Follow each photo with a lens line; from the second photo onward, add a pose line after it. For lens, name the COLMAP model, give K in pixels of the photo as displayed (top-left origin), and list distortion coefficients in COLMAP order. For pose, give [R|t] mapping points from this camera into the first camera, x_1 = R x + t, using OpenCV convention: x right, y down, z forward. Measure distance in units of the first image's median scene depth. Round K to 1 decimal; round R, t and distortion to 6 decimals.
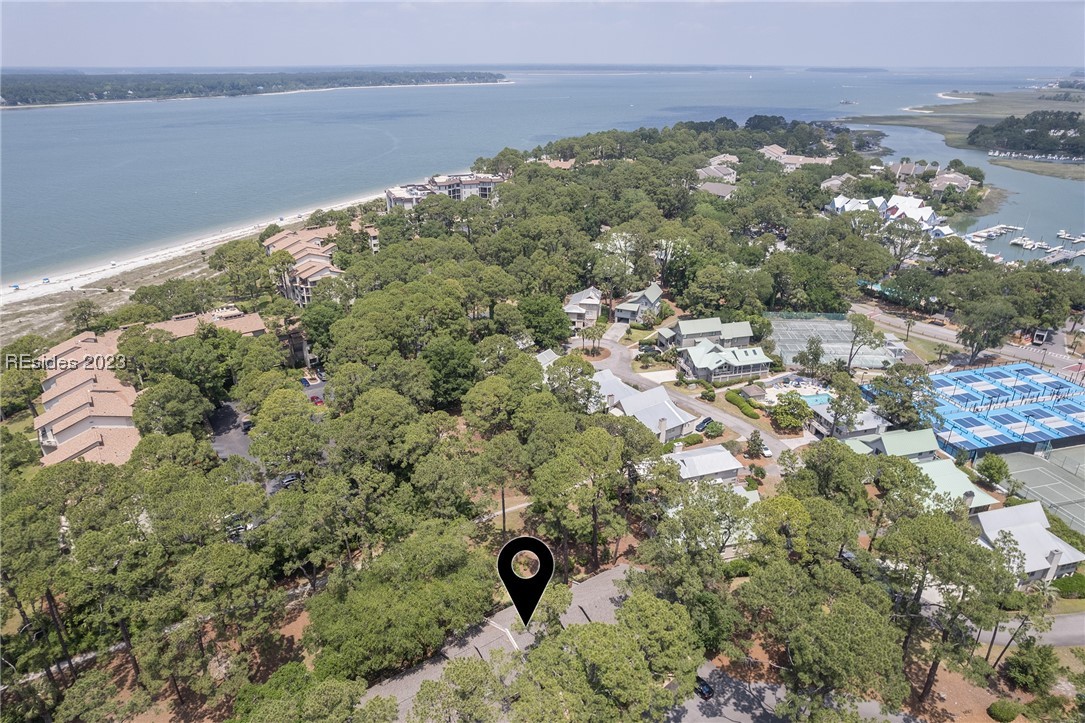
lens RADIAL K [[711.7, 0, 542.5], [0, 711.7, 361.5], [0, 0, 1]] dist [-0.077012, 0.074373]
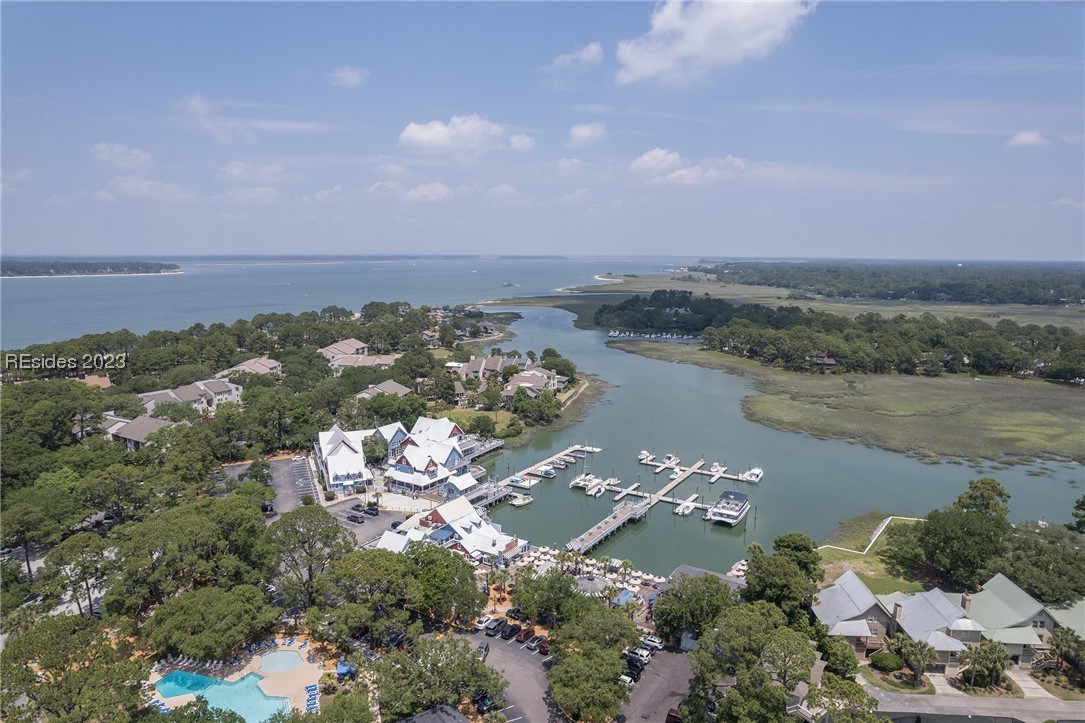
lens RADIAL K [[711.7, 0, 542.5], [0, 711.7, 361.5], [0, 0, 1]] dist [-0.077012, 0.074373]
pose [[0.924156, -0.054448, 0.378115, 0.407008], [0.146416, 0.964689, -0.218944, -0.141773], [-0.352842, 0.257701, 0.899496, 0.389965]]
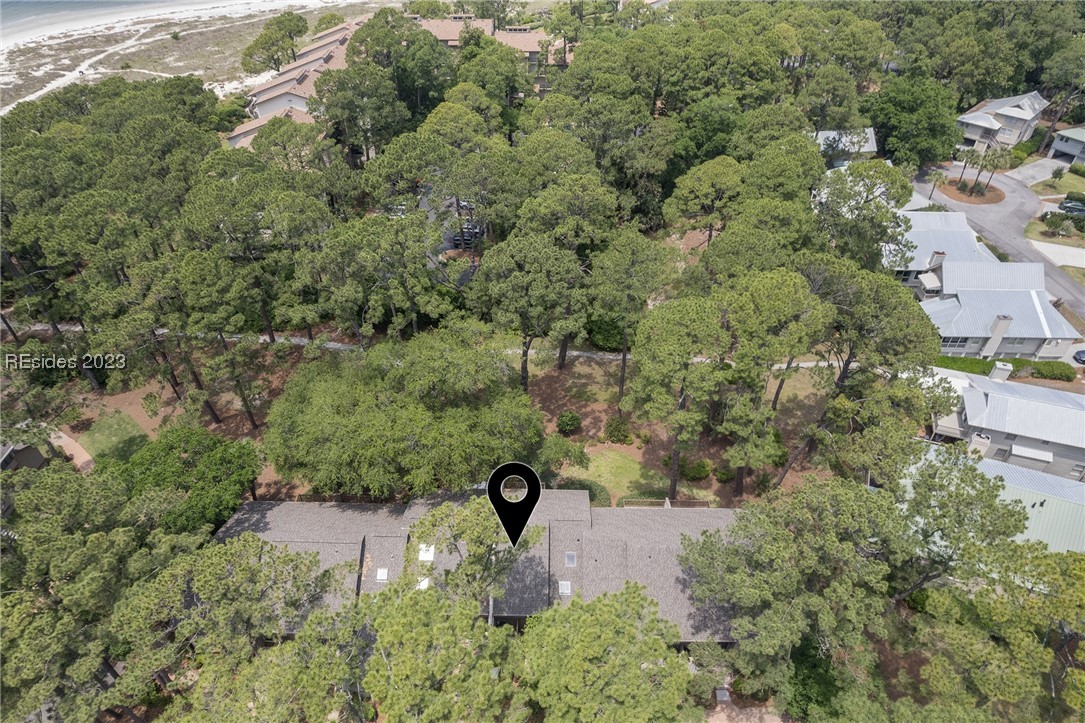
lens RADIAL K [[711.7, 0, 542.5], [0, 711.7, 361.5], [0, 0, 1]] dist [-0.077012, 0.074373]
pose [[0.802058, 0.377557, -0.462768, 0.065061], [-0.237678, 0.912614, 0.332634, 0.006950], [0.547916, -0.156802, 0.821706, 0.147335]]
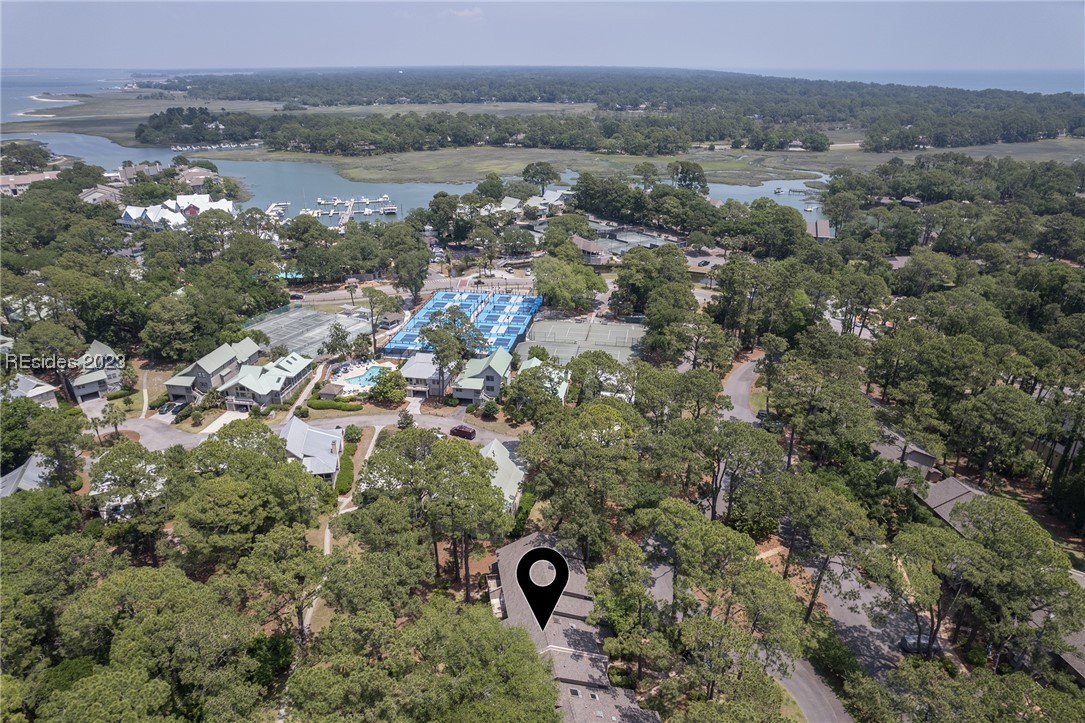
lens RADIAL K [[711.7, 0, 542.5], [0, 711.7, 361.5], [0, 0, 1]] dist [-0.077012, 0.074373]
pose [[0.430470, -0.358124, 0.828518, -0.198493], [0.360450, 0.909756, 0.205961, -0.047613], [-0.827509, 0.209979, 0.520709, 0.112585]]
